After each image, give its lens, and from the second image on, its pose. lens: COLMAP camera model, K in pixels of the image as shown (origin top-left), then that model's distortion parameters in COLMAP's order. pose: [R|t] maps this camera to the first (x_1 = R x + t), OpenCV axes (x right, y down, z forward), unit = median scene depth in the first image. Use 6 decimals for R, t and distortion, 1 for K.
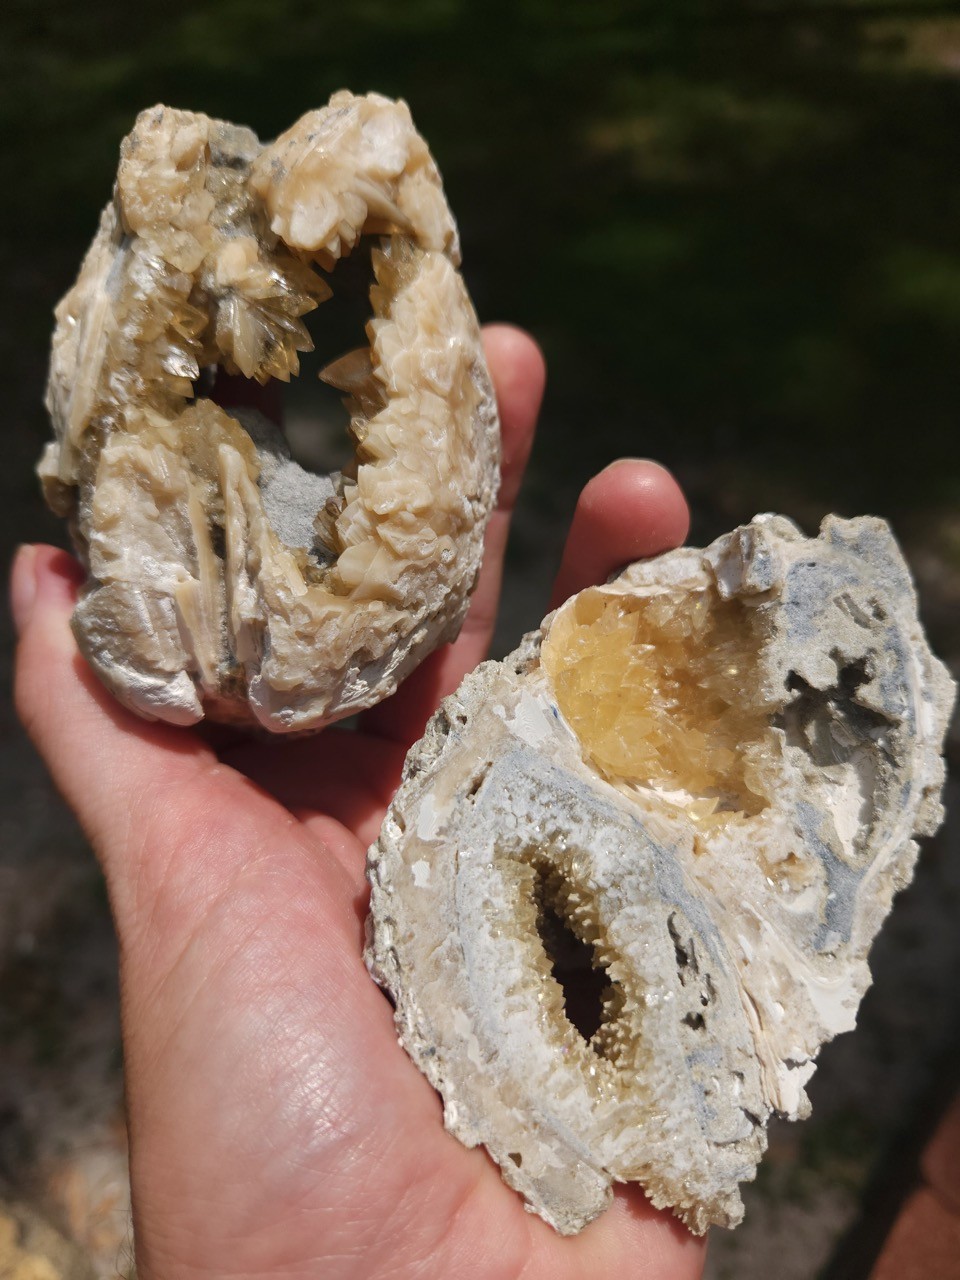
lens RADIAL K [[955.4, 0, 485.2], [0, 955.4, 630.3], [0, 0, 1]] dist [0.003111, -0.057834]
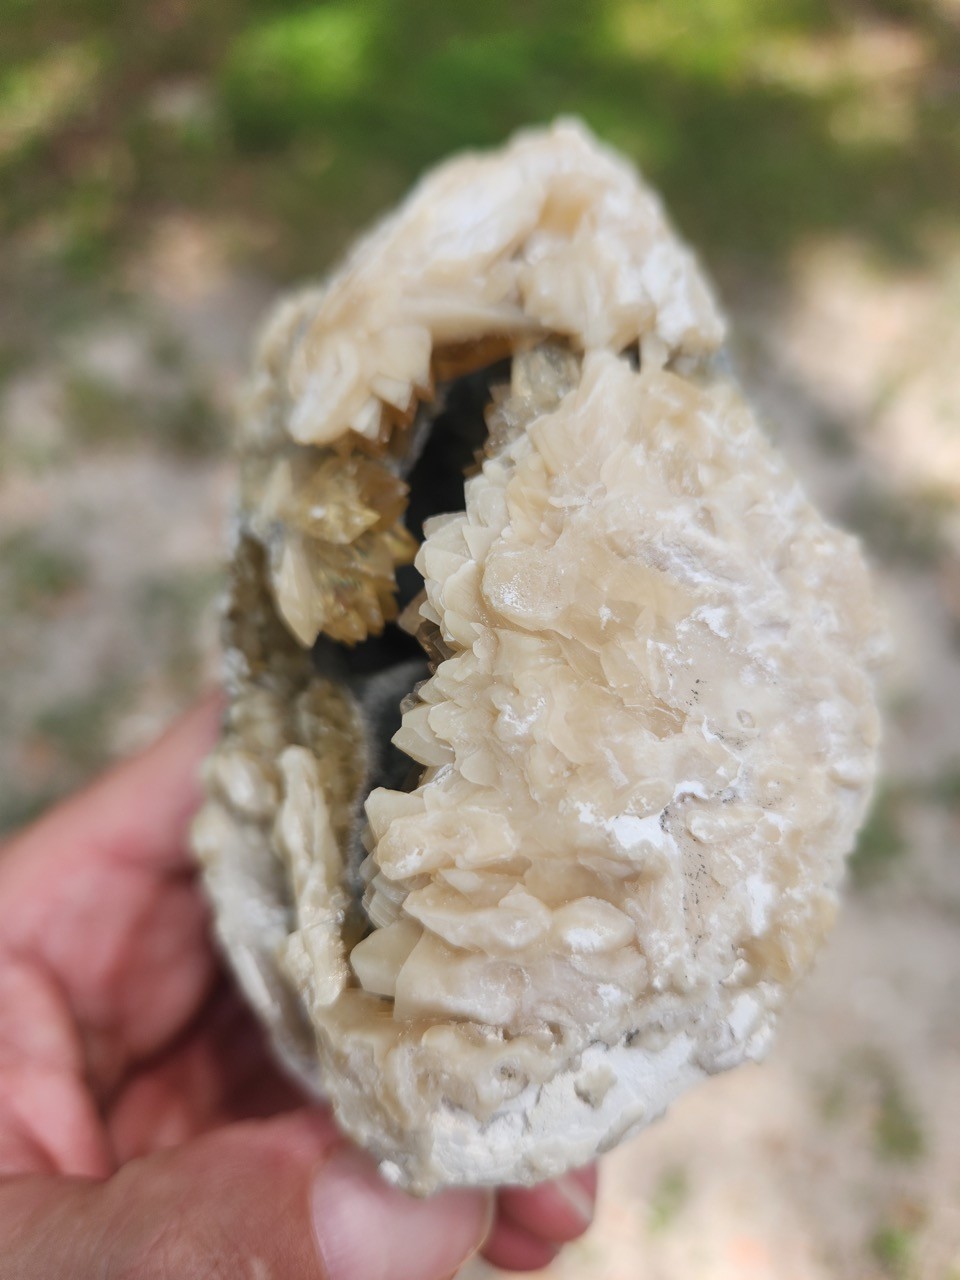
lens RADIAL K [[946.9, 0, 484.9], [0, 946.9, 645.3], [0, 0, 1]] dist [-0.010339, -0.100549]
pose [[0.626853, -0.103288, -0.772261, 0.341213], [0.028818, 0.993569, -0.109496, -0.188045], [0.778604, 0.046383, 0.625799, 0.675926]]
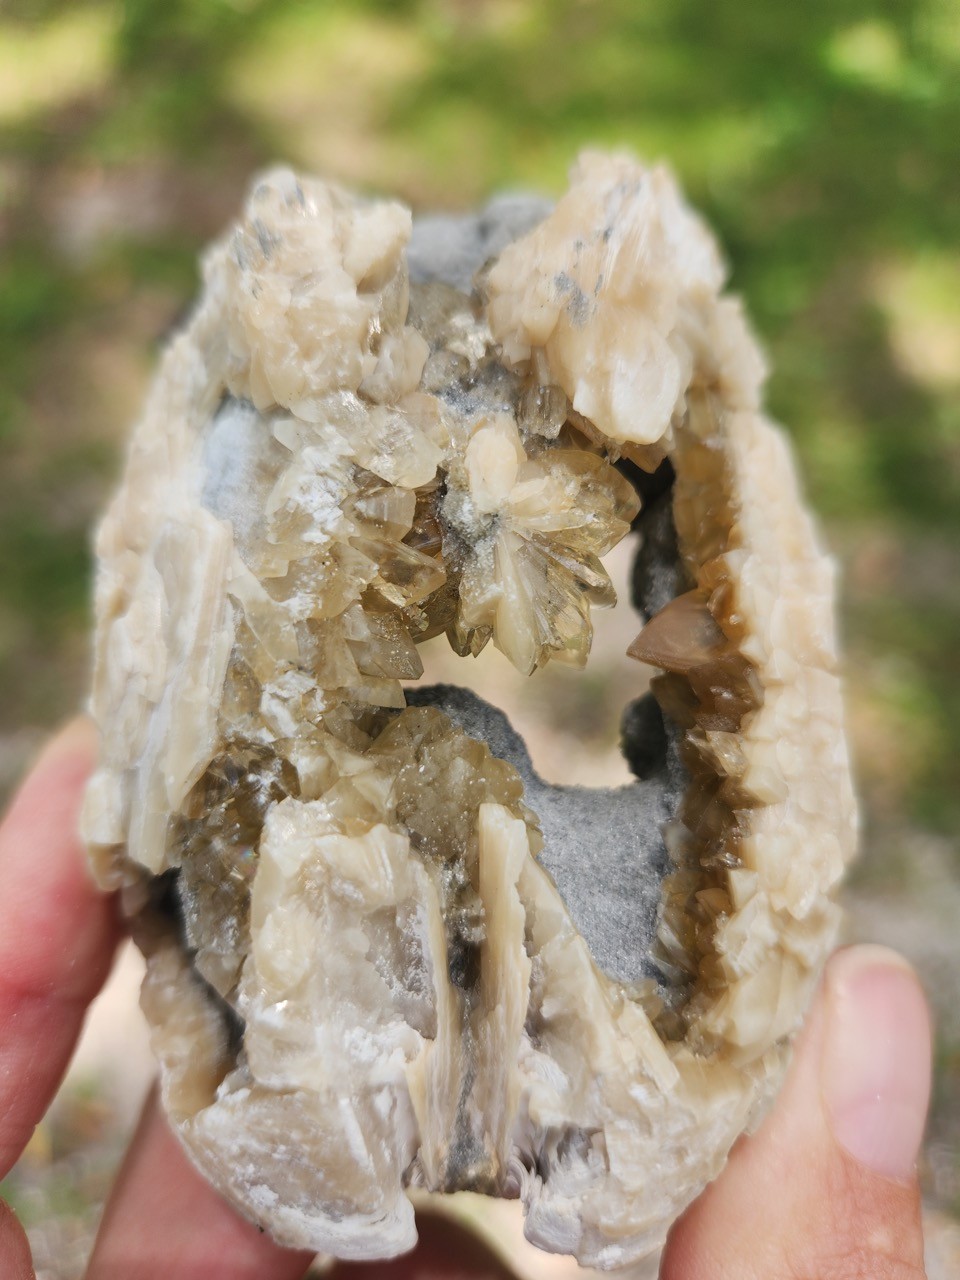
lens RADIAL K [[1002.5, 0, 495.0], [0, 1002.5, 633.6], [0, 0, 1]] dist [-0.070832, 0.002326]
pose [[0.984443, -0.065122, 0.163191, -0.353552], [0.070673, 0.997094, -0.028438, -0.272660], [-0.160865, 0.039529, 0.986184, 0.447689]]
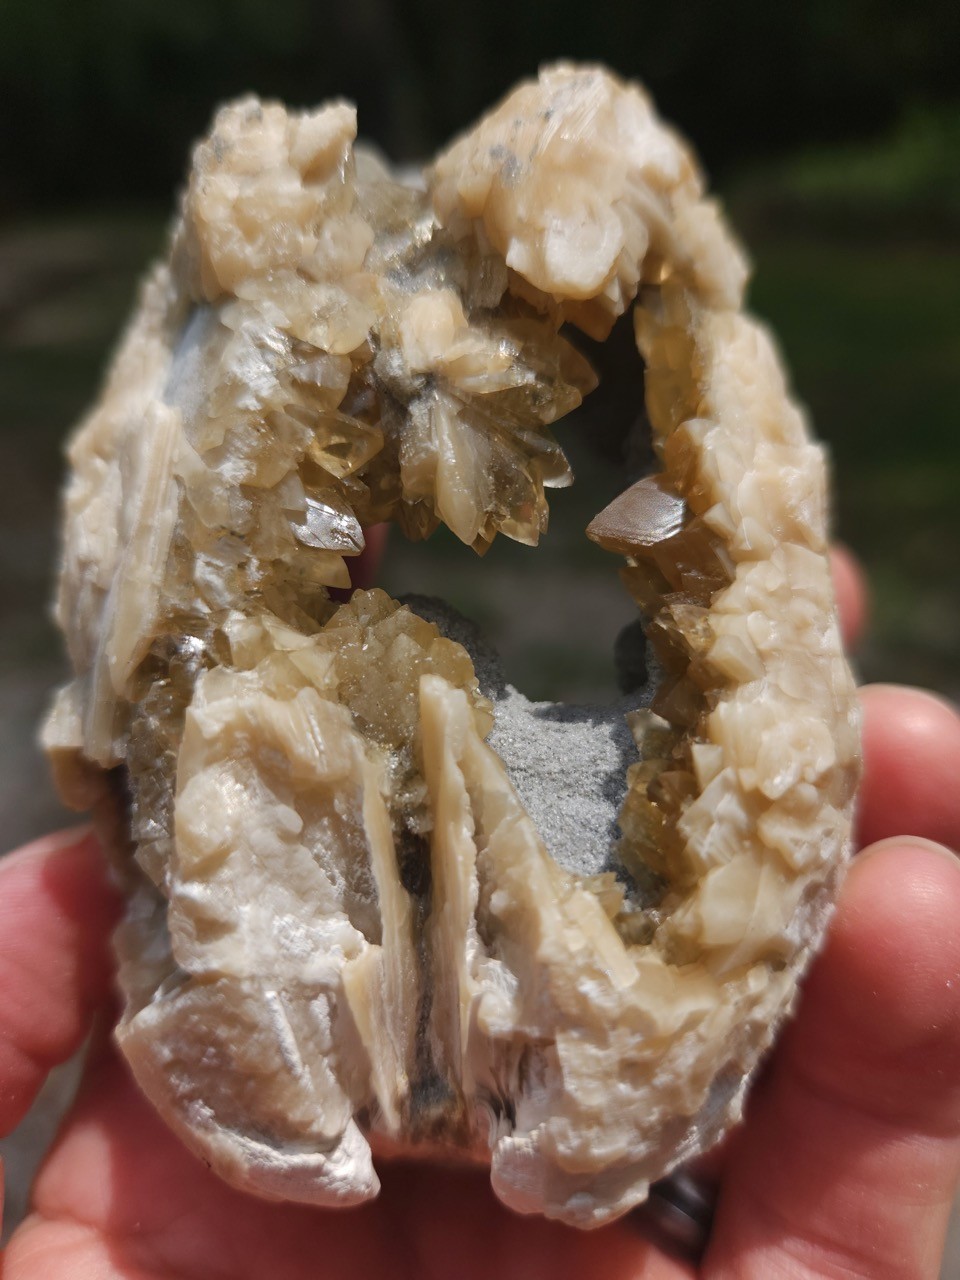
lens RADIAL K [[1008.6, 0, 486.6], [0, 1008.6, 637.3], [0, 0, 1]] dist [-0.074800, -0.011527]
pose [[0.996405, -0.073124, 0.042787, -0.263790], [0.078524, 0.986695, -0.142359, -0.137410], [-0.031808, 0.145207, 0.988890, 0.473990]]
